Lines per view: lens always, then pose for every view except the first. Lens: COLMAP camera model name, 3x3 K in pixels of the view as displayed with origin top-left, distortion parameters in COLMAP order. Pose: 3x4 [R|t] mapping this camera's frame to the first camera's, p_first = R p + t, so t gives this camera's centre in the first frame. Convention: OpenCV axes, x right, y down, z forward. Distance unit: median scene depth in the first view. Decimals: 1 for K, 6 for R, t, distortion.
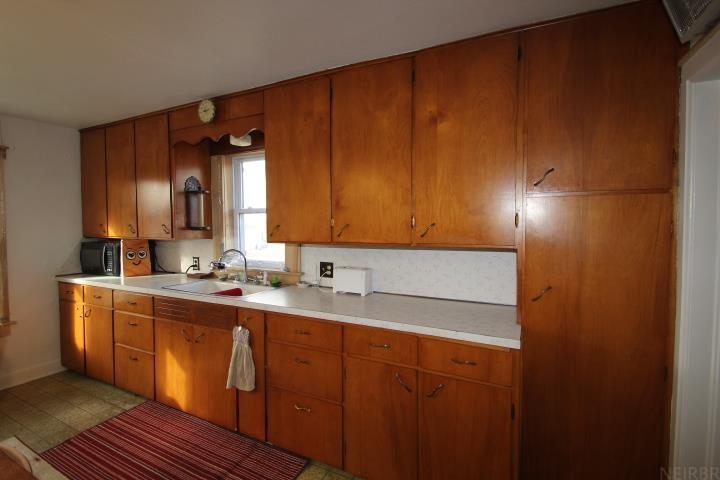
lens RADIAL K [[330.8, 0, 360.9], [0, 330.8, 233.0], [0, 0, 1]] dist [-0.002432, -0.008486]
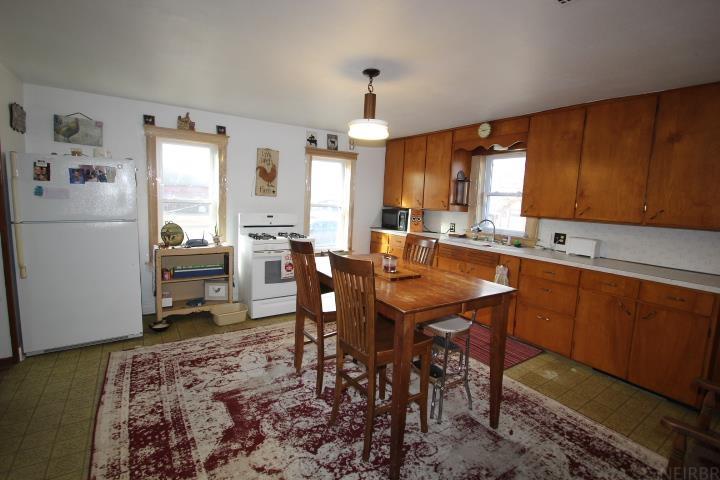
lens RADIAL K [[330.8, 0, 360.0], [0, 330.8, 233.6], [0, 0, 1]] dist [-0.002432, -0.008486]
pose [[0.863753, 0.095264, -0.494829, -0.144706], [-0.062837, 0.994665, 0.081807, 0.027885], [0.499982, -0.039567, 0.865131, -0.643881]]
